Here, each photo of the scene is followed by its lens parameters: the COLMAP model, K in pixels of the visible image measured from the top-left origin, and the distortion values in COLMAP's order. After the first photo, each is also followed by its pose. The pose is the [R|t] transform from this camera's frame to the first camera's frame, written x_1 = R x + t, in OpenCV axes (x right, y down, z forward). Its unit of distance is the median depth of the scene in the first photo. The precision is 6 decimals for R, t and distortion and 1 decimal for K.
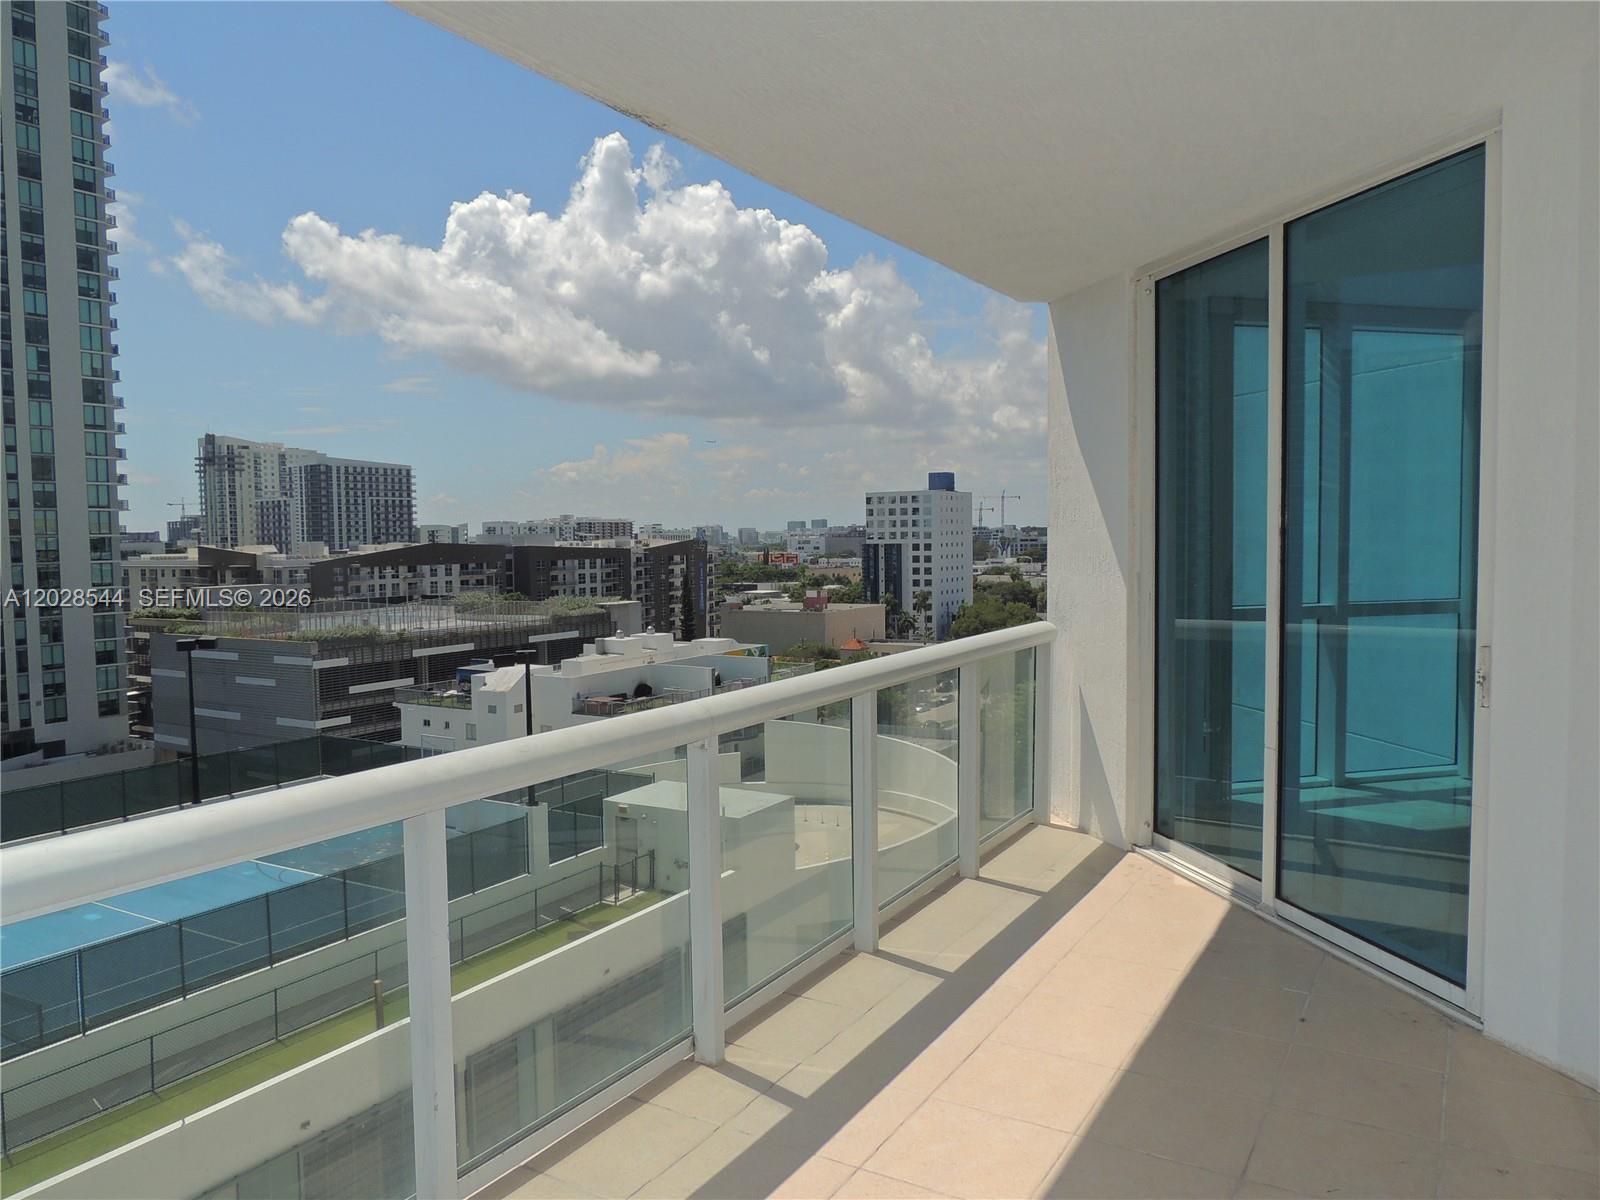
lens RADIAL K [[1152.1, 0, 800.0], [0, 1152.1, 600.0], [0, 0, 1]] dist [-0.002660, 0.001221]
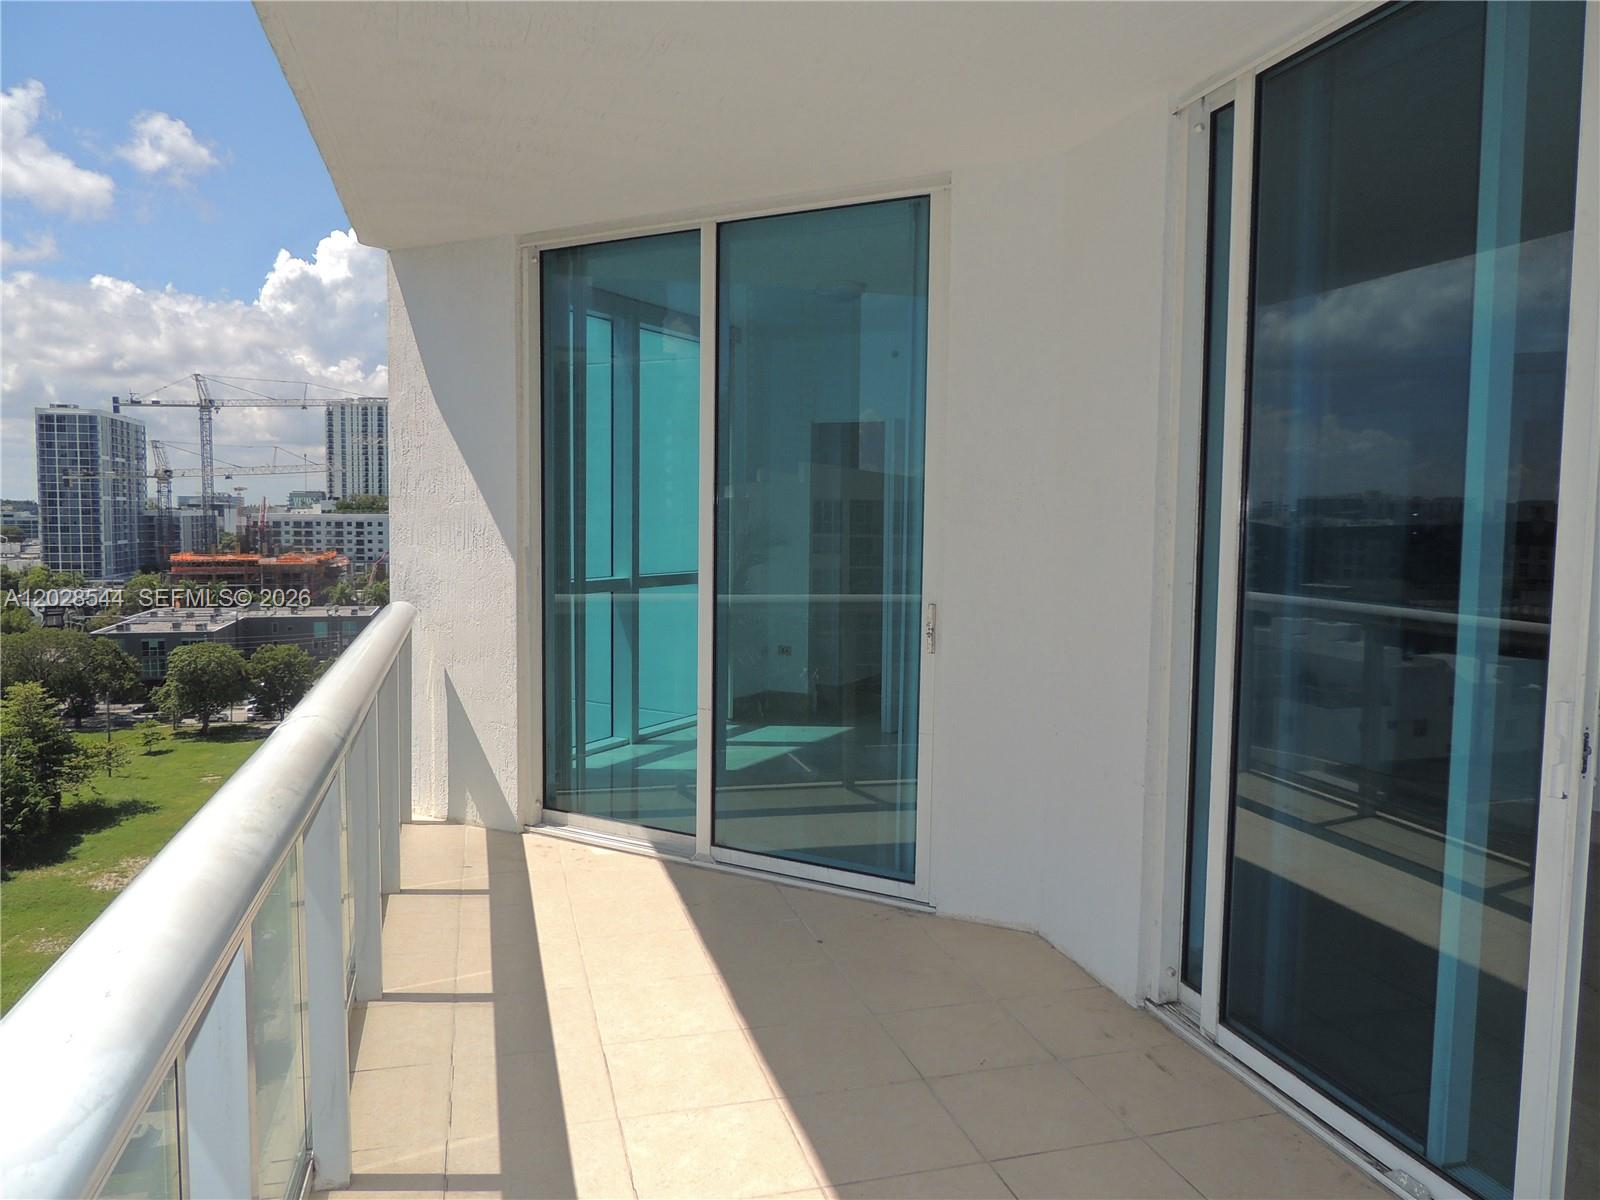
lens RADIAL K [[1152.1, 0, 800.0], [0, 1152.1, 600.0], [0, 0, 1]] dist [-0.002660, 0.001221]
pose [[0.687327, -0.032669, 0.725613, -0.272556], [0.020180, 0.999461, 0.025883, 0.000355], [-0.726068, -0.003147, 0.687616, 0.169024]]
